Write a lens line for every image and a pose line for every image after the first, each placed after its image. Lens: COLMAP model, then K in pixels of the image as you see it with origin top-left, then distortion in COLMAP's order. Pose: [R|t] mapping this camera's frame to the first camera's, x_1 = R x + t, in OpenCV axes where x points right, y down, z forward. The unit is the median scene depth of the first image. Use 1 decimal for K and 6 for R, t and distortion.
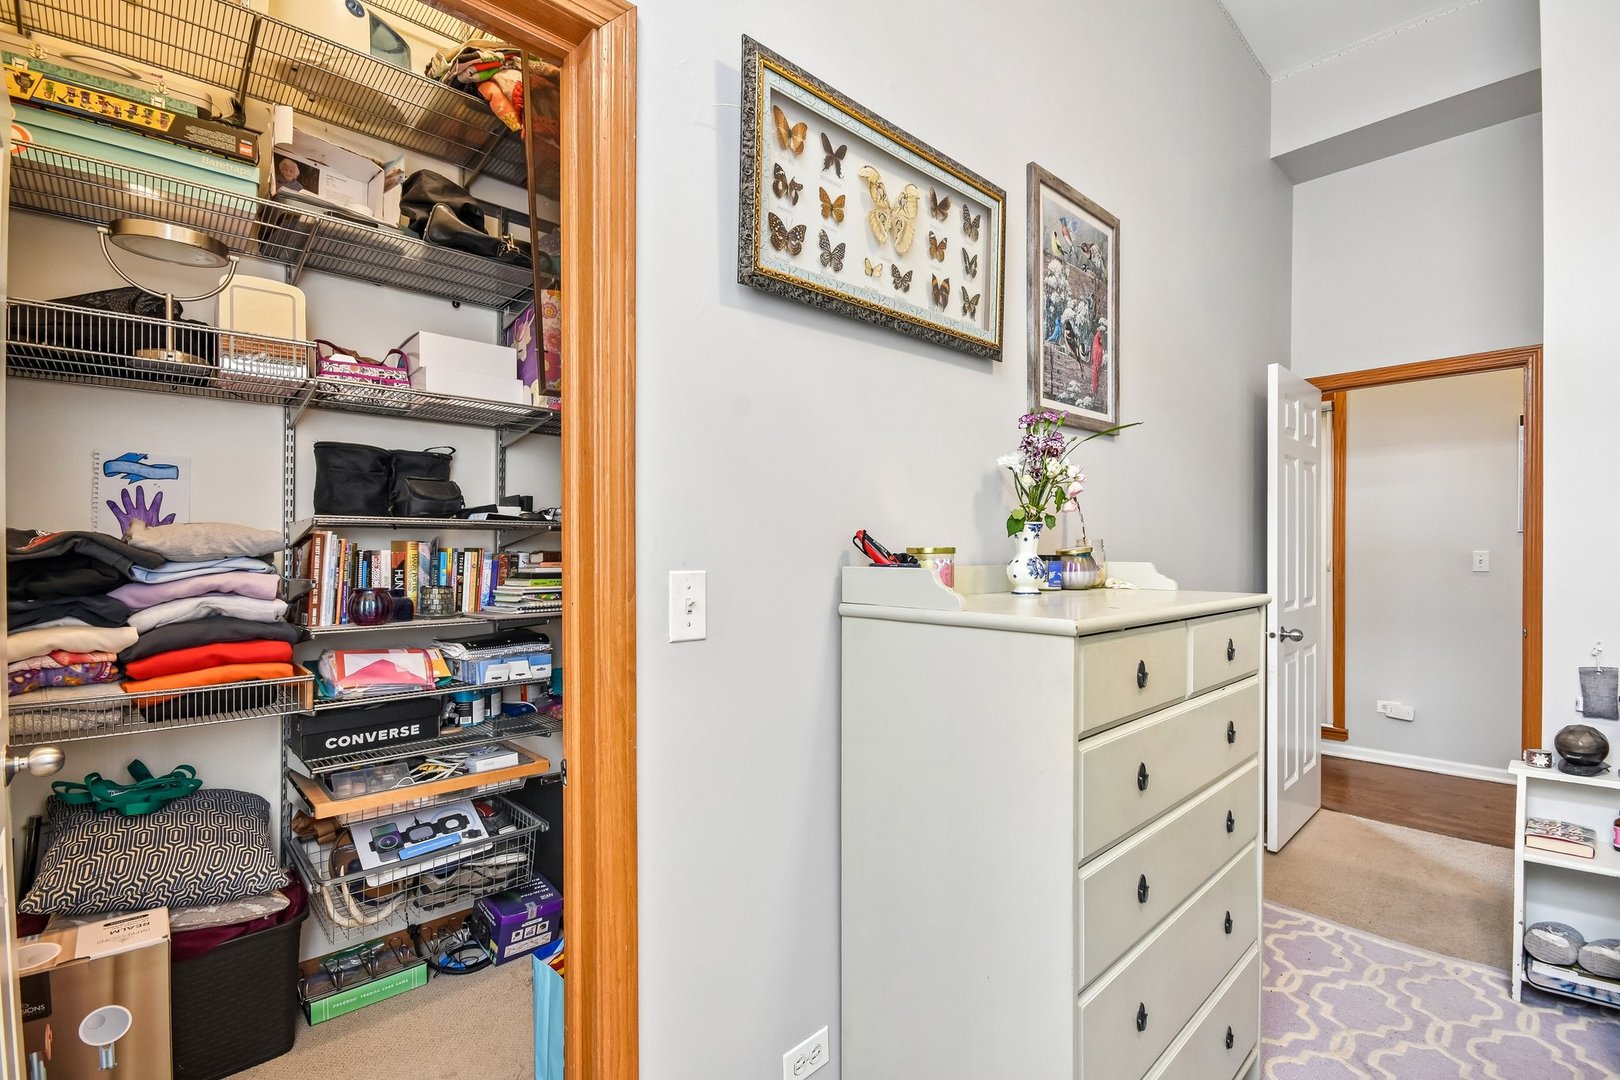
lens RADIAL K [[714.4, 0, 827.1], [0, 714.4, 558.5], [0, 0, 1]] dist [0.009031, -0.007914]
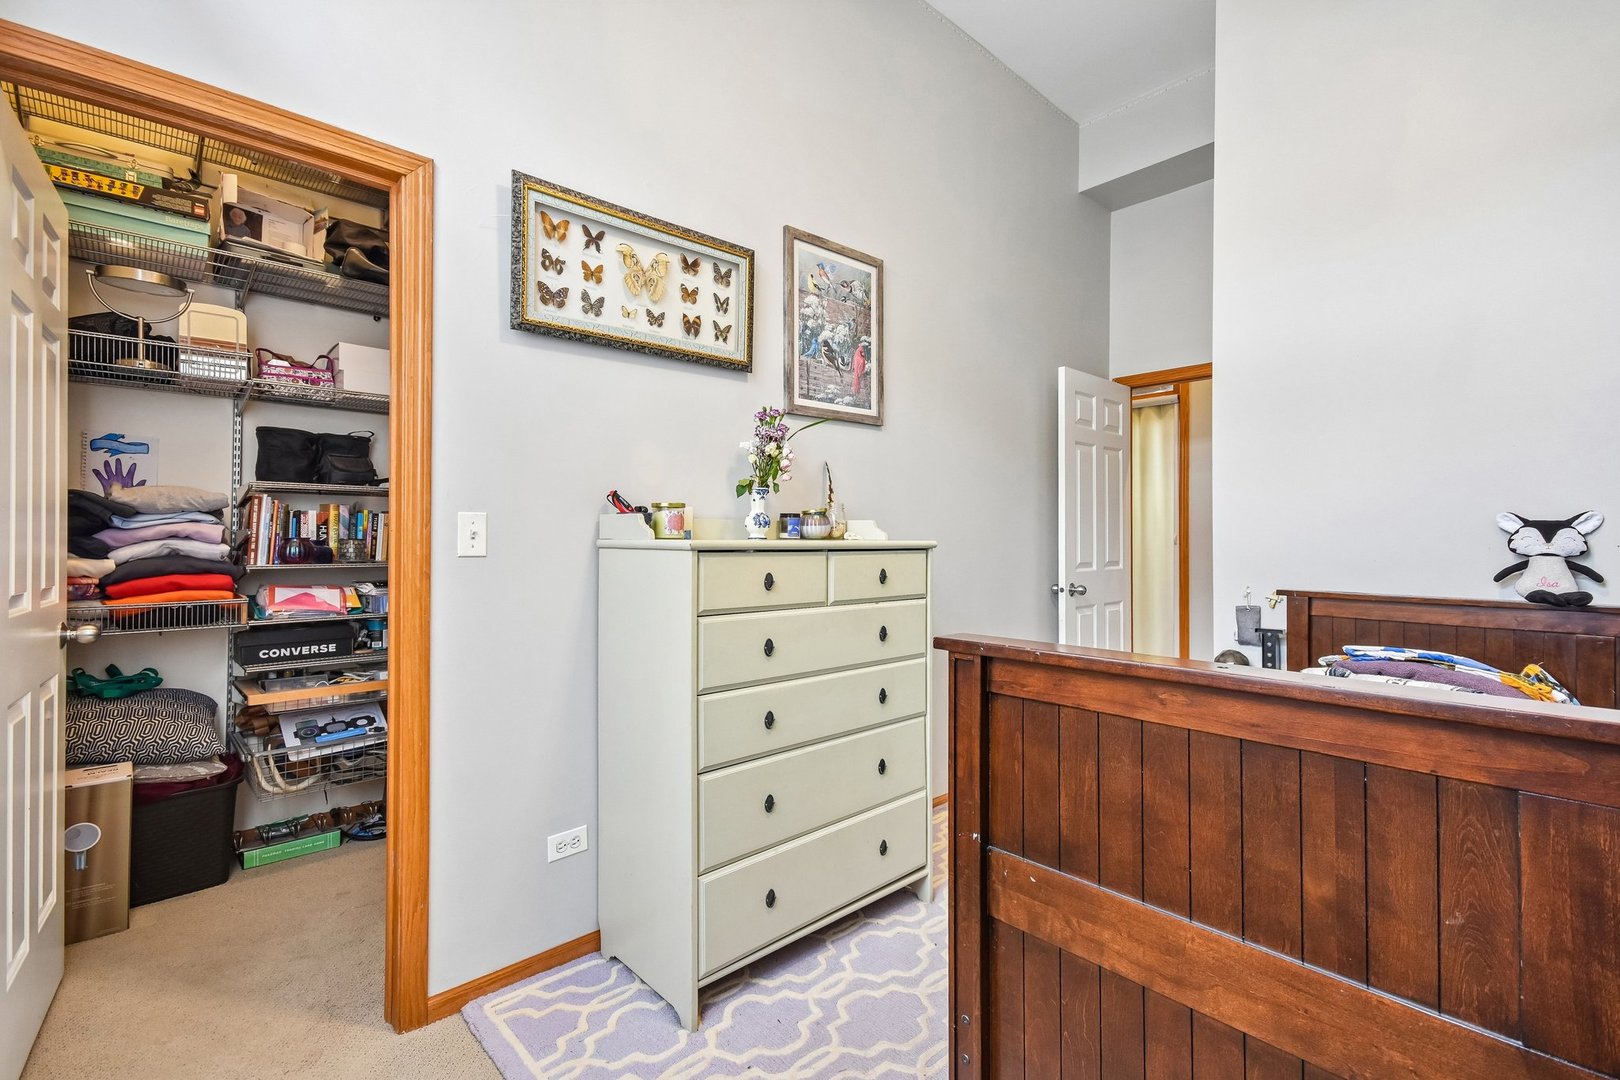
lens RADIAL K [[740.2, 0, 838.9], [0, 740.2, 540.7], [0, 0, 1]] dist [0.012693, 0.002365]
pose [[0.999981, 0.006101, -0.000776, 0.394053], [-0.006107, 0.999952, -0.007608, 0.055773], [0.000729, 0.007612, 0.999971, -0.406092]]
